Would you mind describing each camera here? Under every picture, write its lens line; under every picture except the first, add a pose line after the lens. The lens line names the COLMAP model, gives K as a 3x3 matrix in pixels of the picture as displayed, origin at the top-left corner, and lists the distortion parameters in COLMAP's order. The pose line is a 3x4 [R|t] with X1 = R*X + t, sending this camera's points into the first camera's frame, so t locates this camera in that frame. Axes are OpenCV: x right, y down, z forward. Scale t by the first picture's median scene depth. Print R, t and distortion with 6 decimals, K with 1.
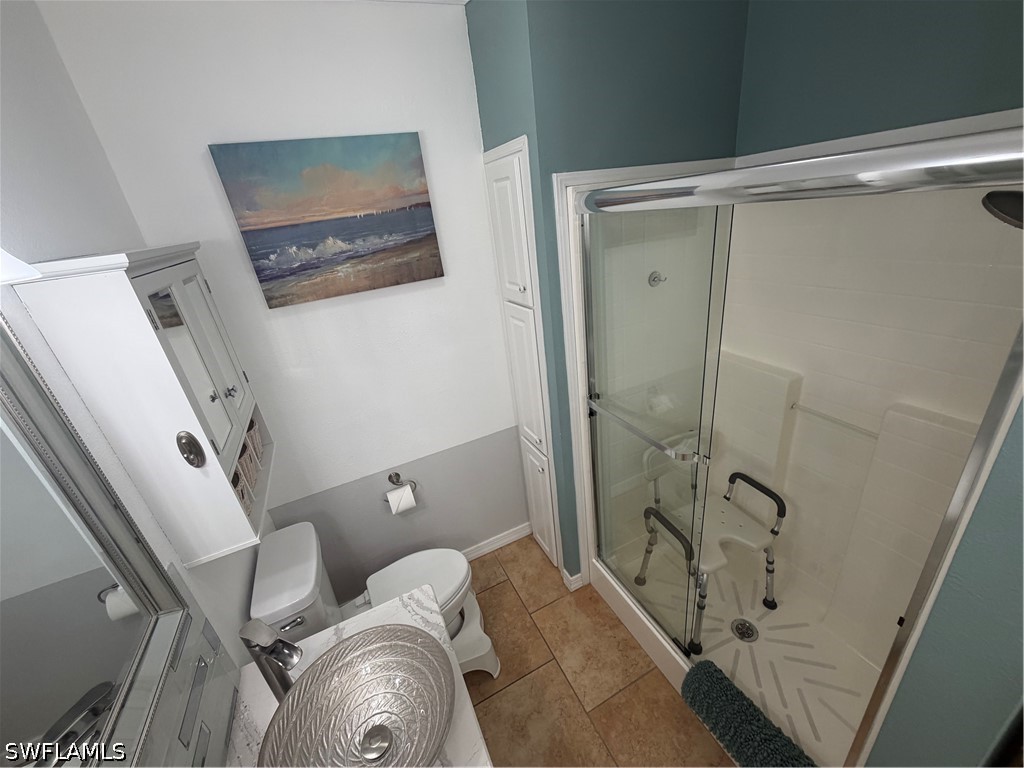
lens RADIAL K [[407.3, 0, 515.0], [0, 407.3, 384.2], [0, 0, 1]] dist [-0.000366, -0.000267]
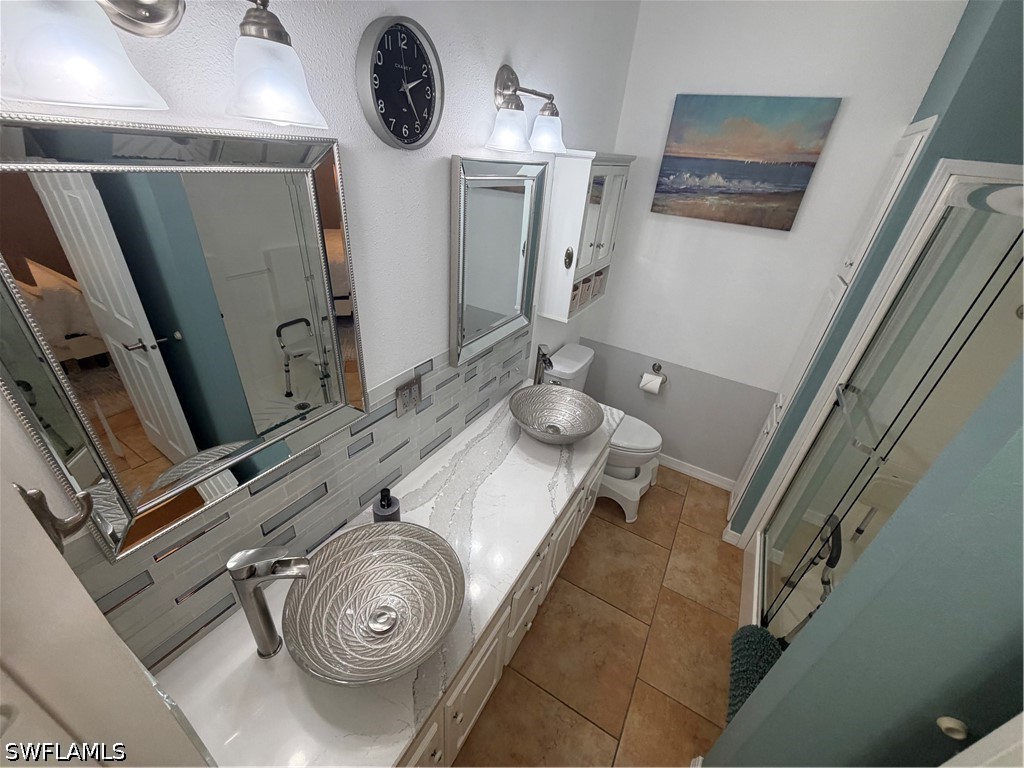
lens RADIAL K [[407.3, 0, 515.0], [0, 407.3, 384.2], [0, 0, 1]] dist [-0.000366, -0.000267]
pose [[0.557574, 0.547067, -0.624363, 0.385278], [-0.468888, 0.828208, 0.306946, 0.110520], [0.685022, 0.121612, 0.718300, -0.323221]]
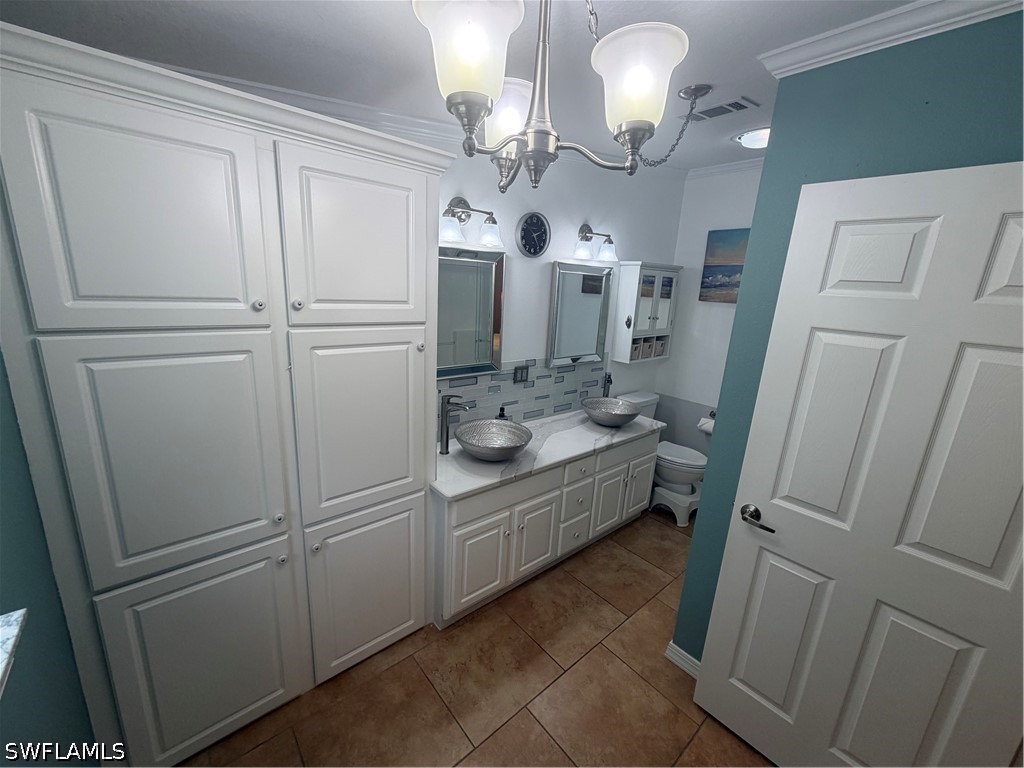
lens RADIAL K [[407.3, 0, 515.0], [0, 407.3, 384.2], [0, 0, 1]] dist [-0.000366, -0.000267]
pose [[0.265146, 0.357064, -0.895658, 1.216920], [-0.467425, 0.860055, 0.204497, 0.208779], [0.843334, 0.364431, 0.394941, -0.511530]]
